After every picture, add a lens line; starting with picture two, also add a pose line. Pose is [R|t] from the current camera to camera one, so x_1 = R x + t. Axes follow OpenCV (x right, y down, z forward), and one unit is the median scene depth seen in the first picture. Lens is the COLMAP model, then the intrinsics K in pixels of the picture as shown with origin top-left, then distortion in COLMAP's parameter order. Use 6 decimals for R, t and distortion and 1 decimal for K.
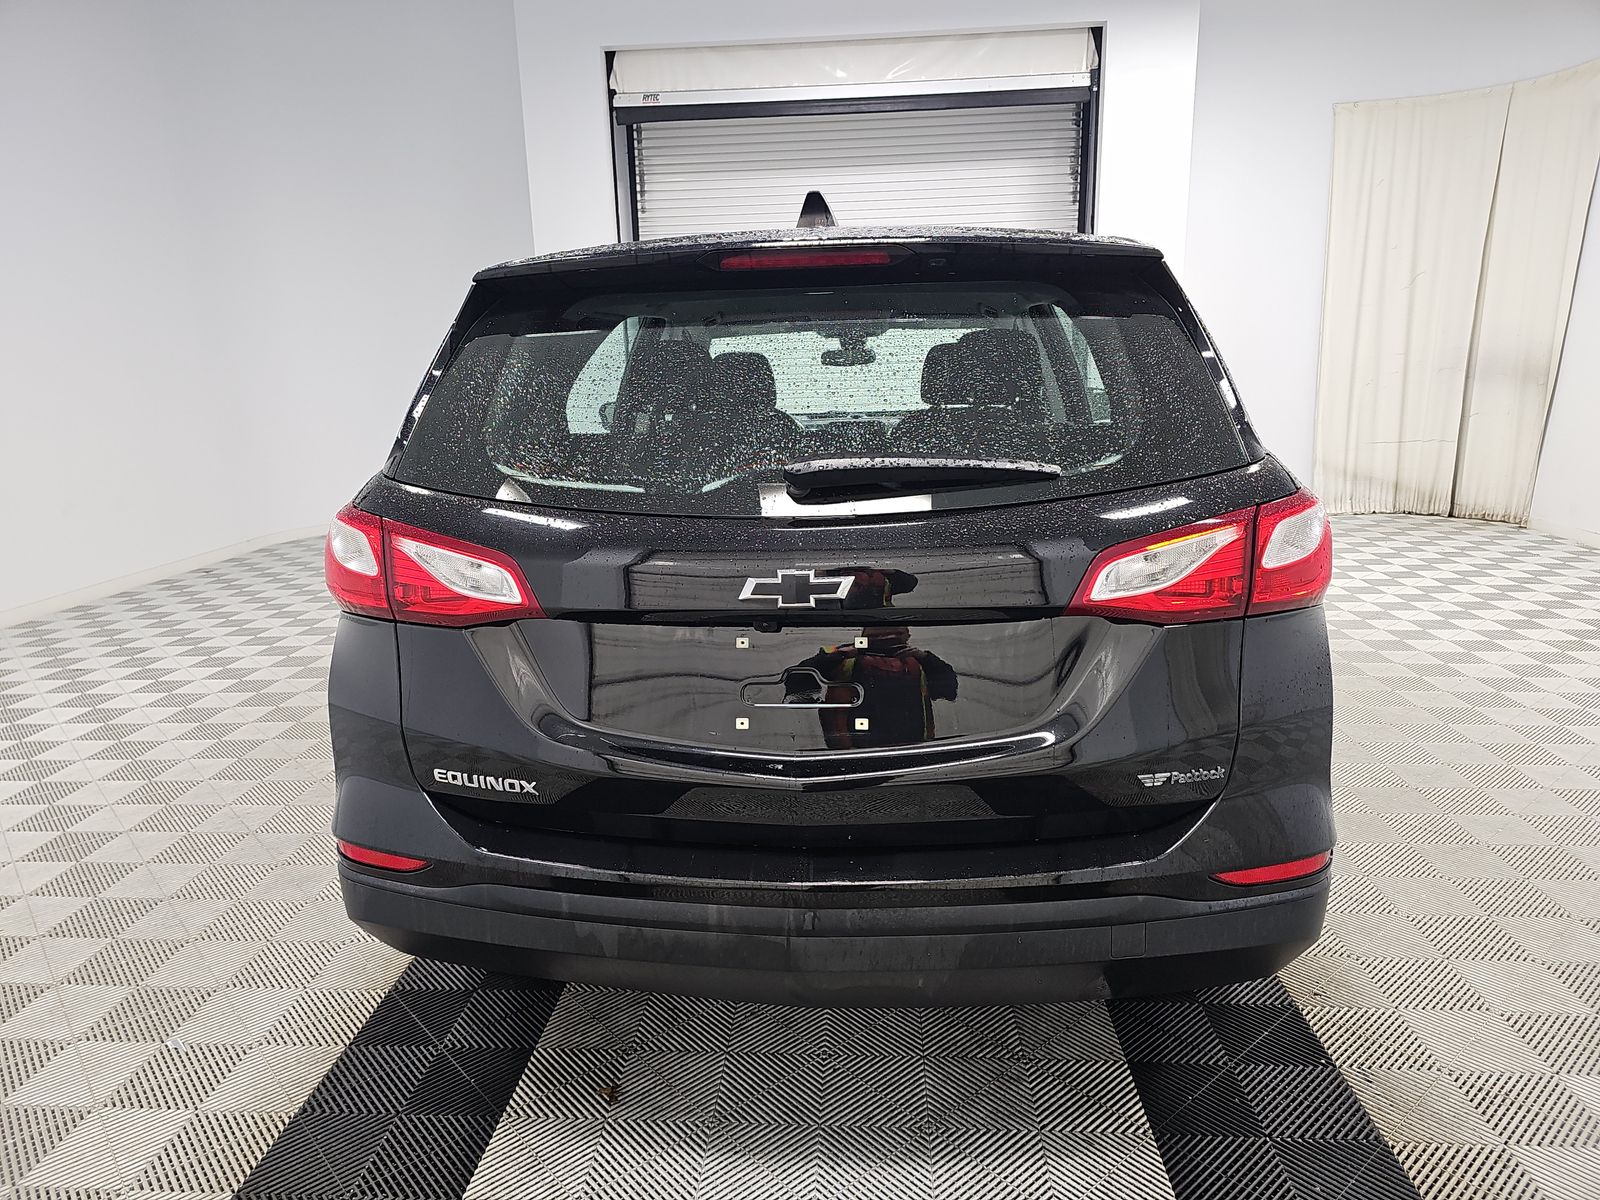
lens RADIAL K [[1067.1, 0, 800.0], [0, 1067.1, 600.0], [0, 0, 1]] dist [0.026042, -0.001090]
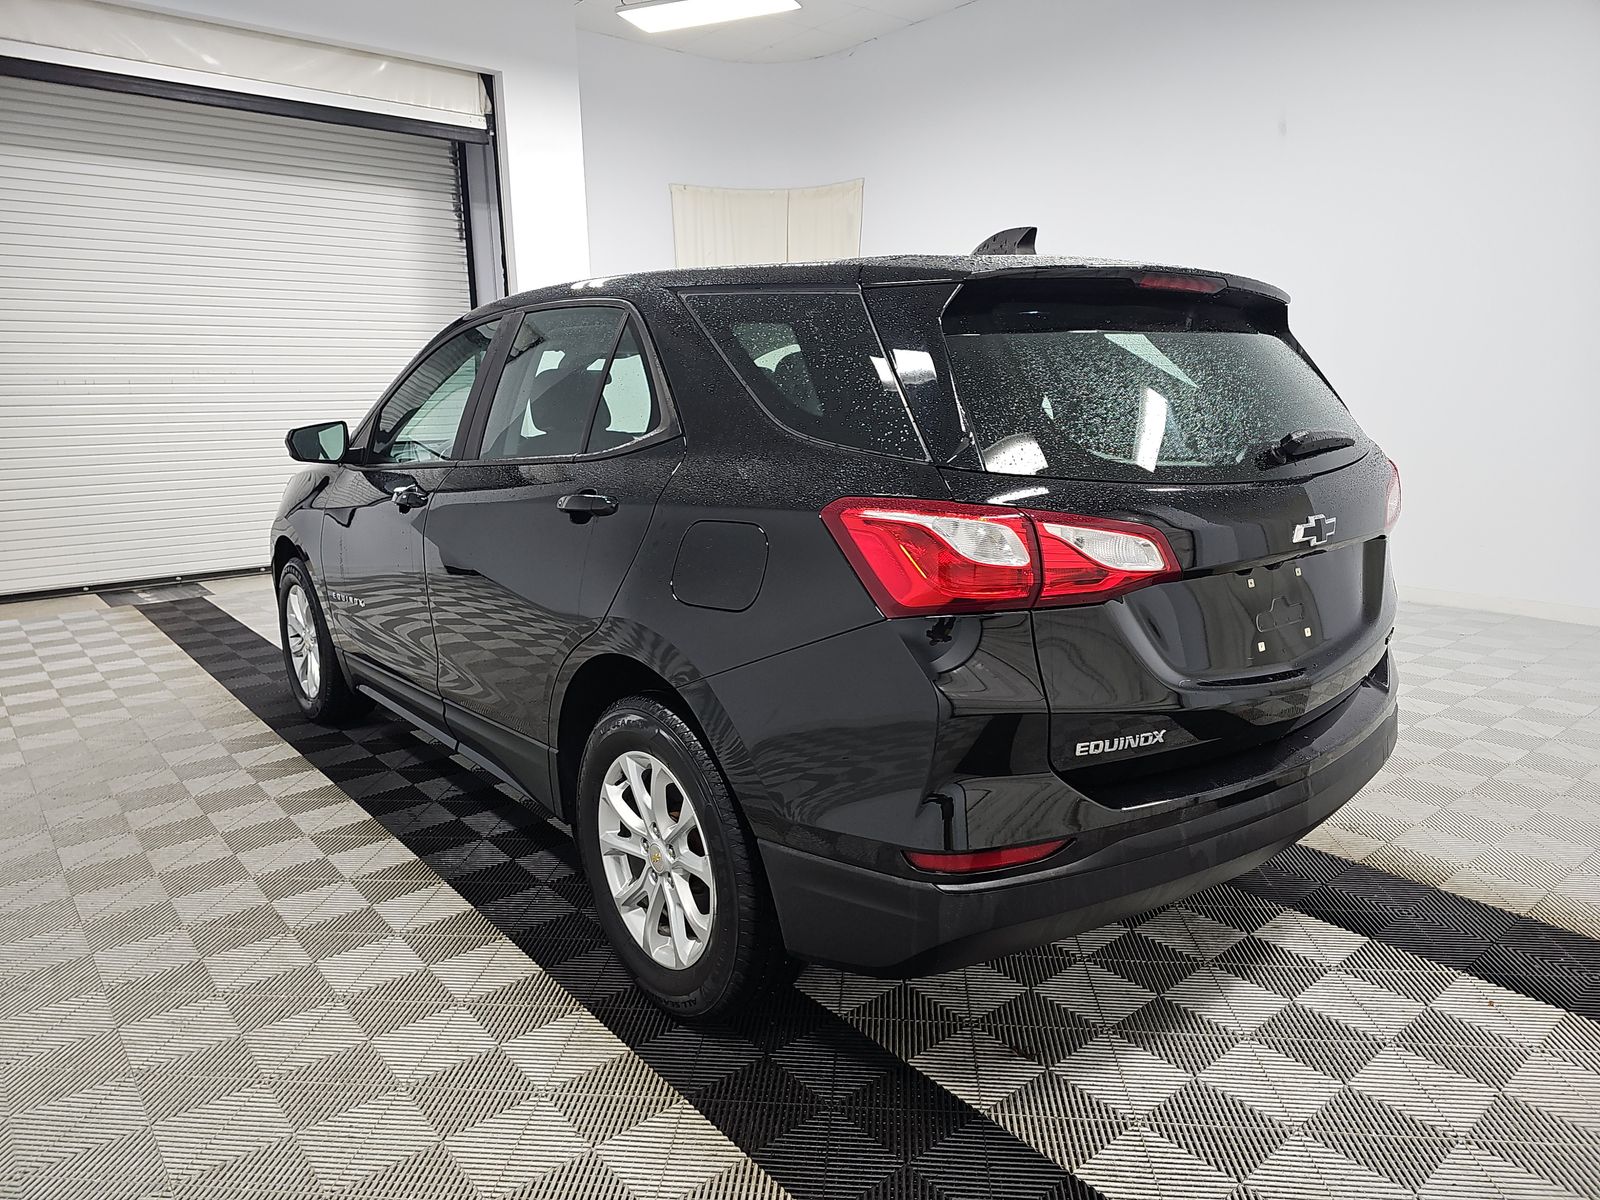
lens RADIAL K [[1058.9, 0, 800.0], [0, 1058.9, 600.0], [0, 0, 1]] dist [0.023709, -0.006065]
pose [[0.722255, -0.119680, 0.681193, -0.262350], [0.146243, 0.989072, 0.018713, -0.008306], [-0.675989, 0.086105, 0.731864, 0.090512]]
